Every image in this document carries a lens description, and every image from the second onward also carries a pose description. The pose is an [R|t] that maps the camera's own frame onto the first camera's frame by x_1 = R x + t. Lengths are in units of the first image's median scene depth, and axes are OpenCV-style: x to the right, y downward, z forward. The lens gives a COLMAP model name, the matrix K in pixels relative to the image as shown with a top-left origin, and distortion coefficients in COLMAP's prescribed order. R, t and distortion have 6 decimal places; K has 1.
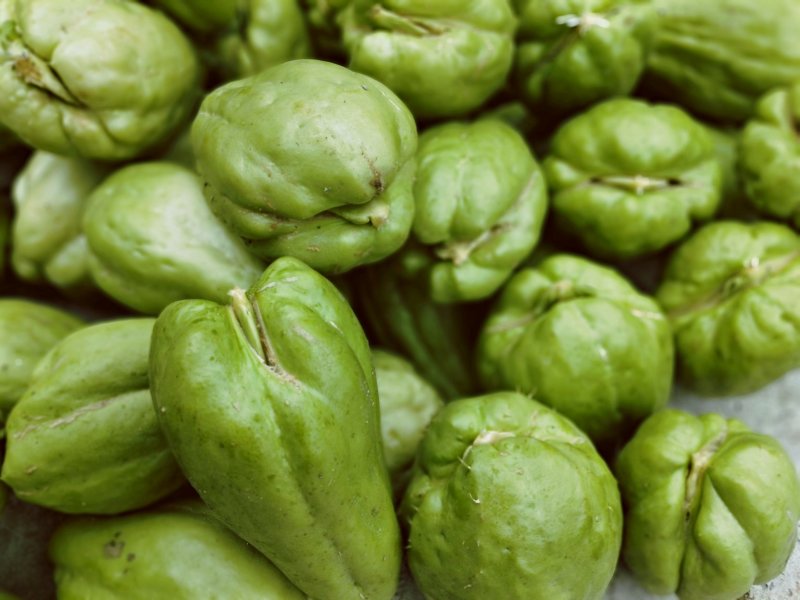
lens RADIAL K [[321.8, 0, 399.4], [0, 321.8, 297.3], [0, 0, 1]] dist [0.002426, -0.001177]
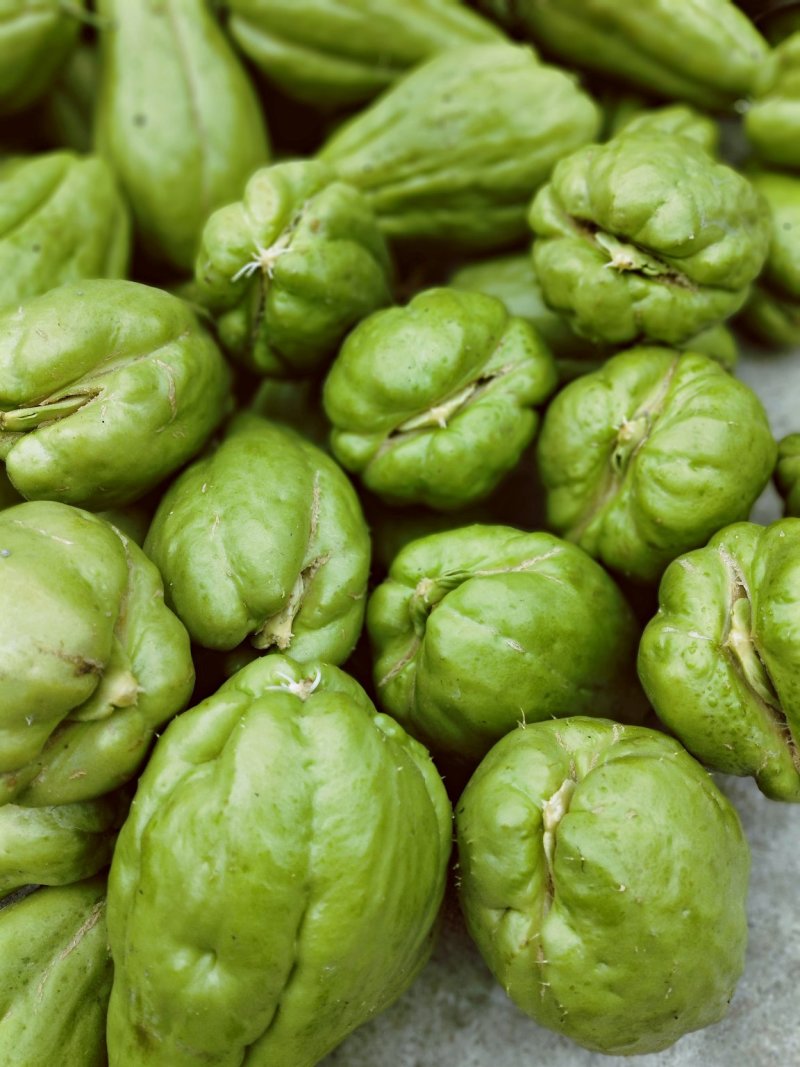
lens RADIAL K [[429.2, 0, 401.0], [0, 429.2, 536.2], [0, 0, 1]] dist [0.002426, -0.001177]
pose [[0.840205, -0.542125, 0.012444, 0.506211], [0.542121, 0.840291, 0.004014, -0.167242], [-0.012633, 0.003373, 0.999915, 0.011070]]
